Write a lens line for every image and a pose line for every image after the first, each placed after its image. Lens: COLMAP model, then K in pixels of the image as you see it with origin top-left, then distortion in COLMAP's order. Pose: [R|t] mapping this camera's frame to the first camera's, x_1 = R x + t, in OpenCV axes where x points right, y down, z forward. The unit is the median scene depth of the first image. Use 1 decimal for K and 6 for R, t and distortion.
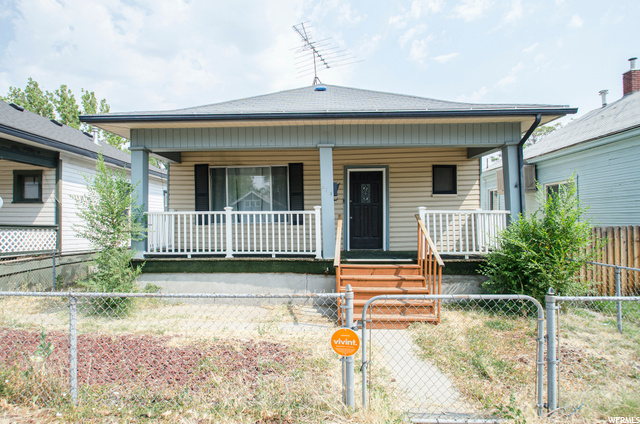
lens RADIAL K [[339.8, 0, 320.3], [0, 339.8, 225.7], [0, 0, 1]] dist [-0.020783, 0.000564]
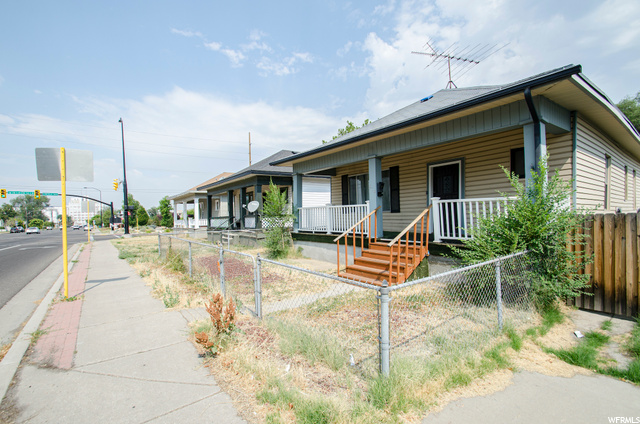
lens RADIAL K [[280.6, 0, 310.3], [0, 280.6, 216.1], [0, 0, 1]] dist [-0.000265, -0.000305]
pose [[0.626740, -0.003568, -0.779220, 0.609949], [0.015509, 0.999849, 0.007896, -0.004918], [0.779074, -0.017033, 0.626701, 0.056430]]
